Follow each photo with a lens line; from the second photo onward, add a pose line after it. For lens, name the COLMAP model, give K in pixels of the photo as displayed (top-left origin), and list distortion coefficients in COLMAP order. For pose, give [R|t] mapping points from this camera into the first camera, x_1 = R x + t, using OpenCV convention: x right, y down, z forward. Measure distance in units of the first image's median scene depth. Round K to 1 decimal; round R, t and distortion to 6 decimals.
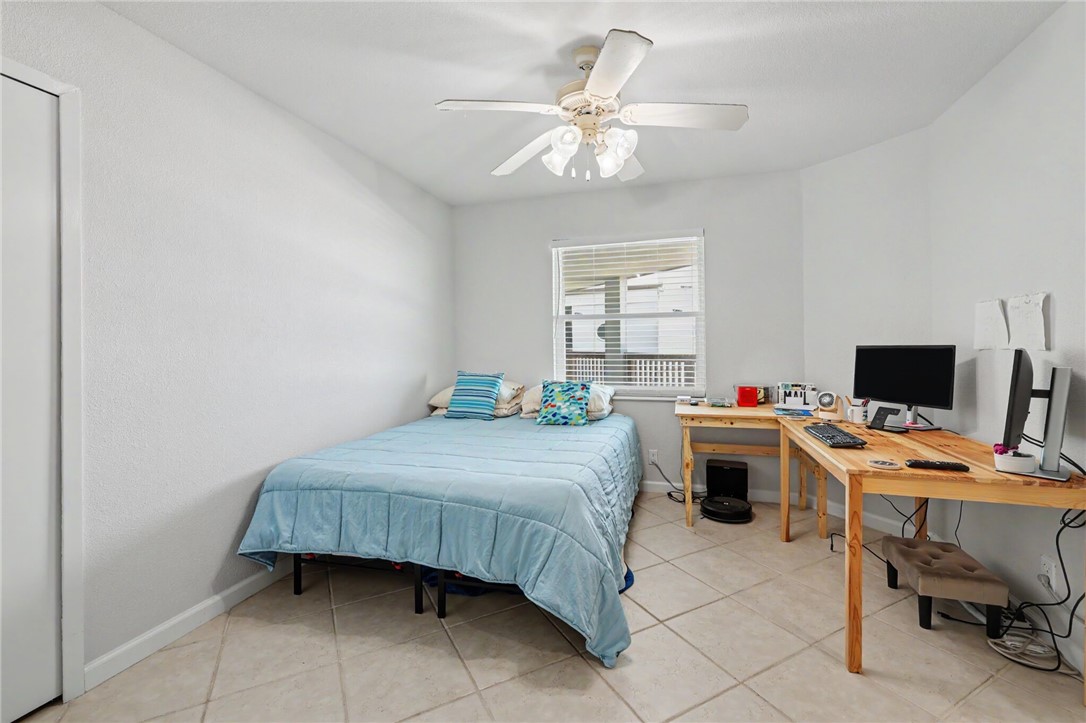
lens RADIAL K [[450.2, 0, 541.5], [0, 450.2, 343.4], [0, 0, 1]] dist [0.000843, -0.000152]
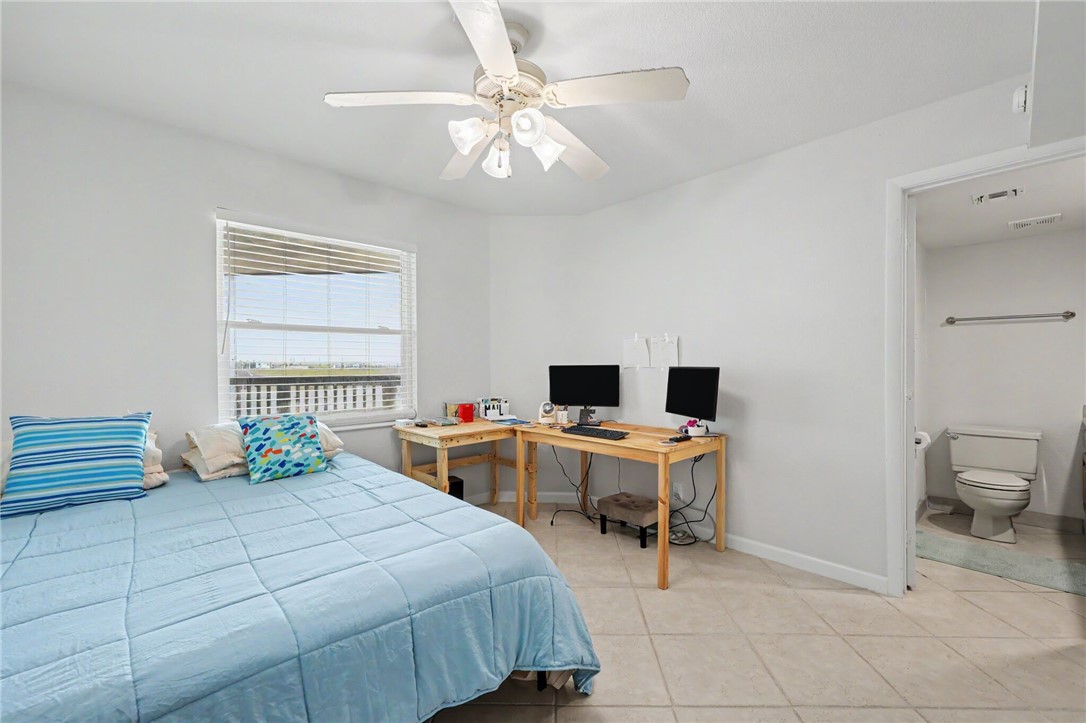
lens RADIAL K [[450.2, 0, 539.4], [0, 450.2, 363.1], [0, 0, 1]] dist [0.000843, -0.000152]
pose [[0.497755, 0.007645, 0.867284, -0.385028], [-0.003404, 0.999971, -0.006860, 0.005695], [-0.867311, 0.000462, 0.497766, 0.311512]]
